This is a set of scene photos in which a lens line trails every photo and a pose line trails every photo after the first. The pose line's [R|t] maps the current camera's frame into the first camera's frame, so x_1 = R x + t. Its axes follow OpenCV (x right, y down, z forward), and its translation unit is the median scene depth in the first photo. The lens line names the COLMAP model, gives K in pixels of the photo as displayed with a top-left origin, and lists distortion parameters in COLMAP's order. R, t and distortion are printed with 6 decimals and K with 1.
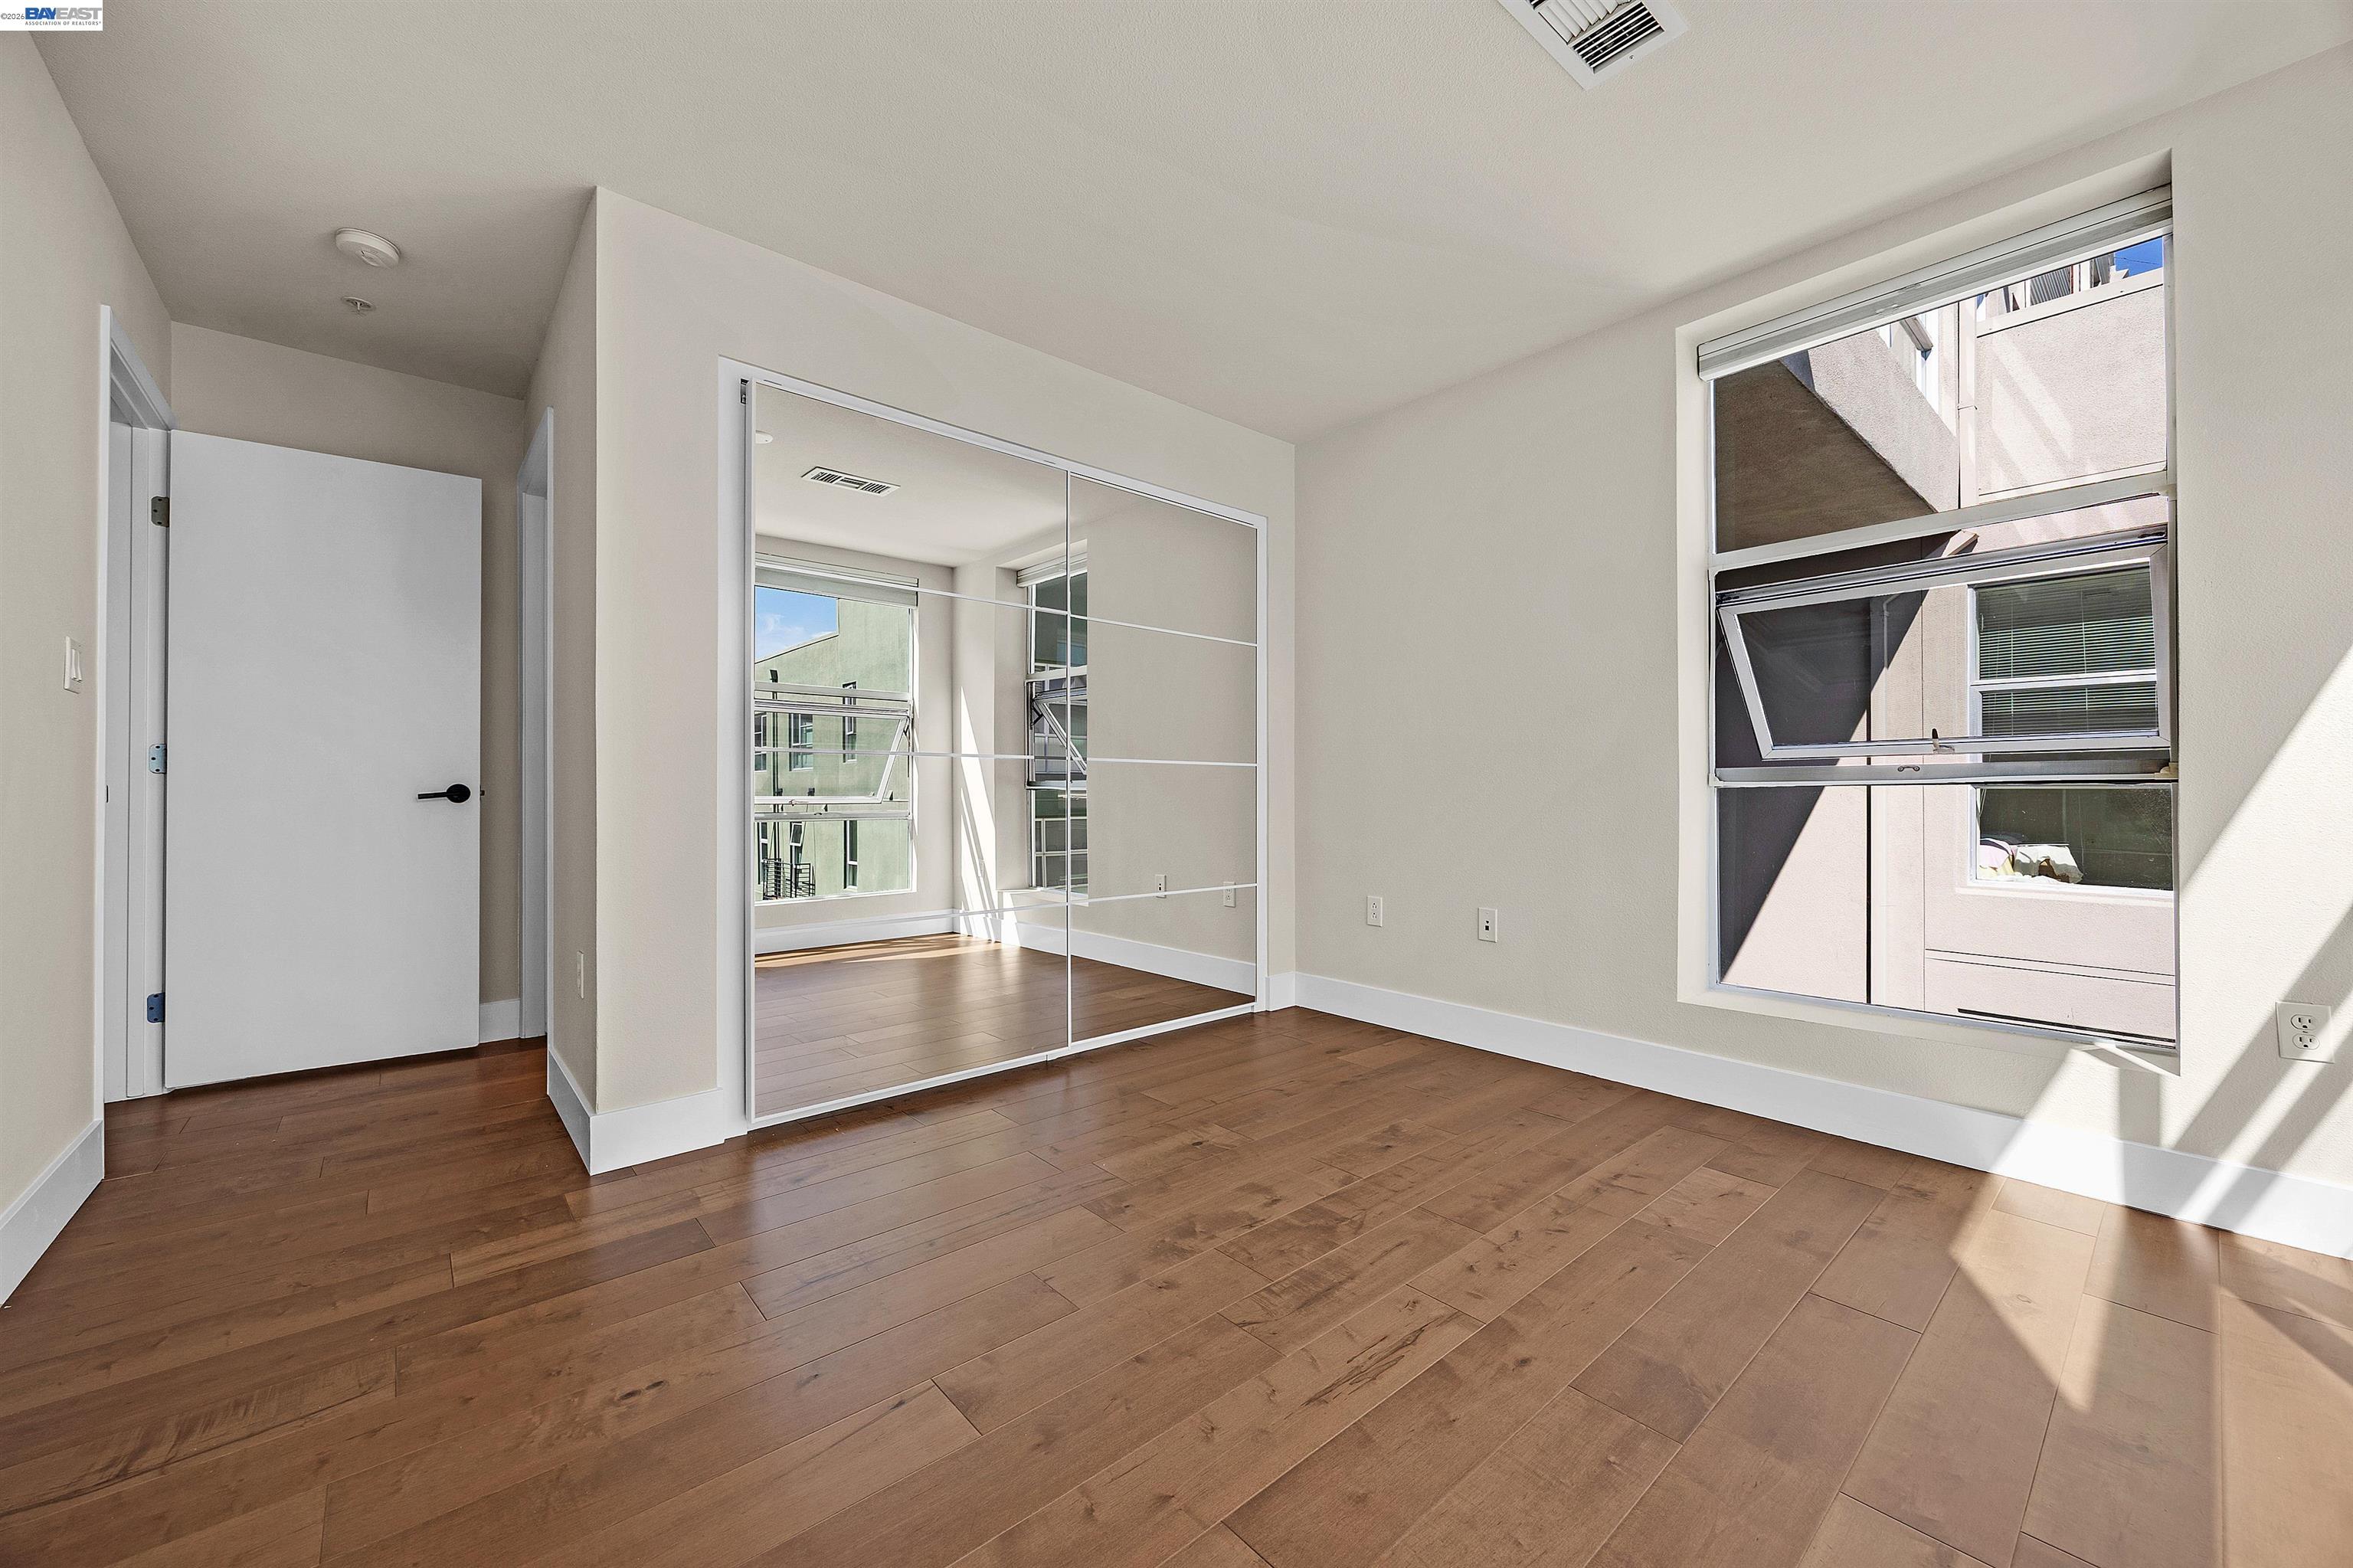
lens RADIAL K [[897.7, 0, 1211.7], [0, 897.7, 785.0], [0, 0, 1]] dist [-0.001048, -0.000312]
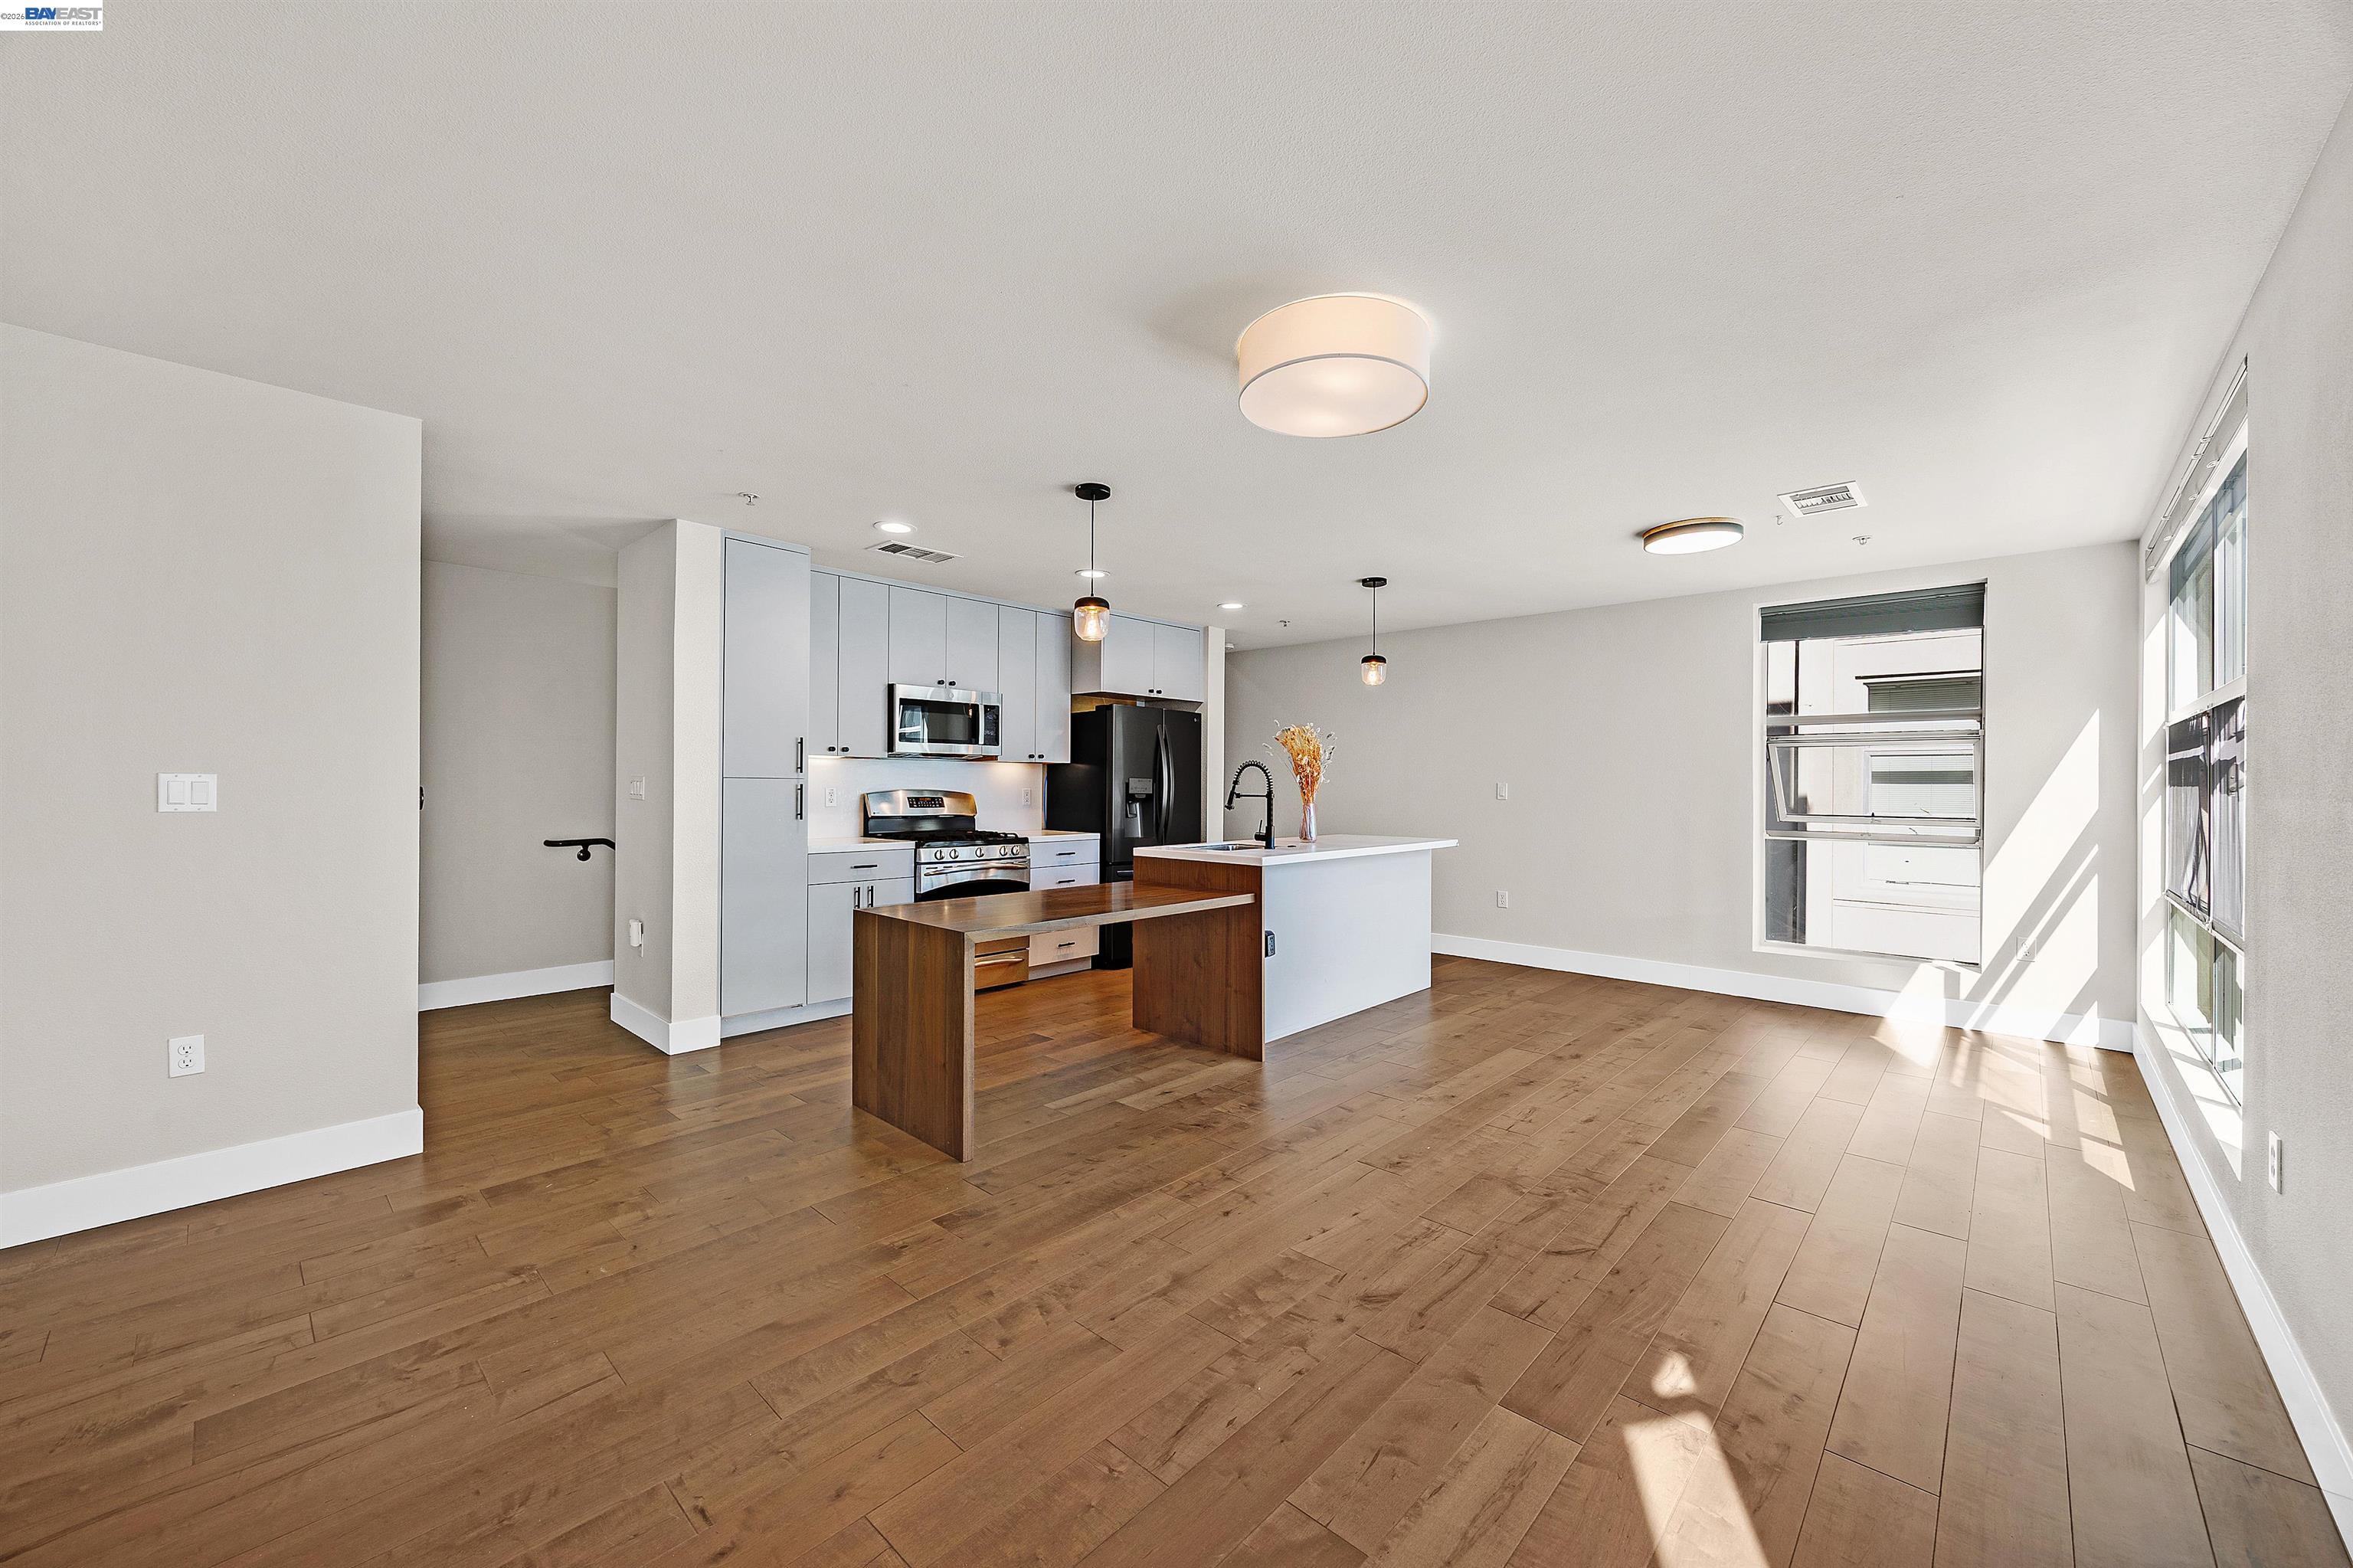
lens RADIAL K [[897.7, 0, 1171.0], [0, 897.7, 776.4], [0, 0, 1]] dist [-0.001048, -0.000312]
pose [[0.996653, 0.007294, 0.081419, -1.126201], [-0.006545, 0.999934, -0.009462, -0.140599], [-0.081482, 0.008897, 0.996635, -1.114126]]
